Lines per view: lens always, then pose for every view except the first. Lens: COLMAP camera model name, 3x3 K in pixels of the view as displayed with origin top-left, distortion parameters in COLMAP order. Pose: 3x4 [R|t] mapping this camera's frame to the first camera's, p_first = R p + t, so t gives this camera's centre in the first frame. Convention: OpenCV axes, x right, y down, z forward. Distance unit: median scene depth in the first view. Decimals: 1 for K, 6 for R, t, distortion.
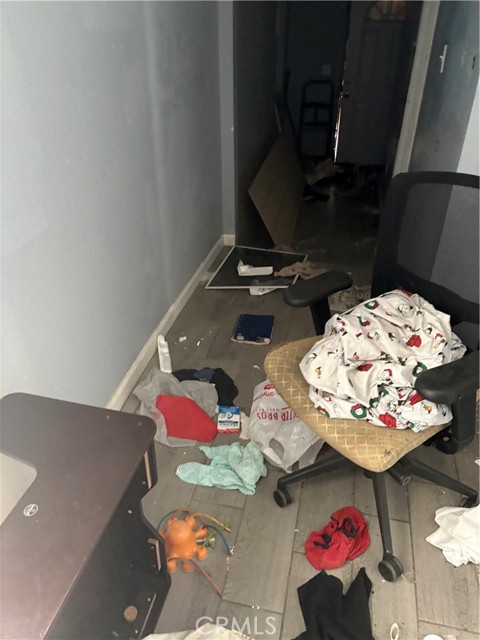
lens RADIAL K [[490.4, 0, 239.9], [0, 490.4, 316.5], [0, 0, 1]] dist [0.040793, -0.040127]
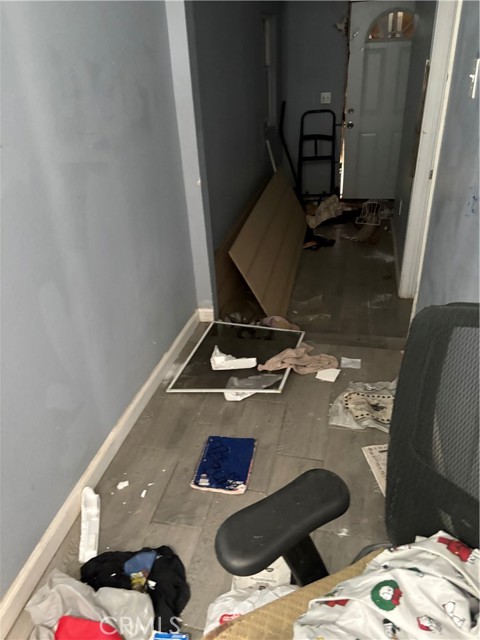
lens RADIAL K [[490.4, 0, 238.8], [0, 490.4, 321.8], [0, 0, 1]] dist [0.040793, -0.040127]
pose [[0.998456, -0.039313, -0.039238, 0.070718], [0.037674, 0.998420, -0.041681, -0.123972], [0.040815, 0.040138, 0.998360, 0.231709]]
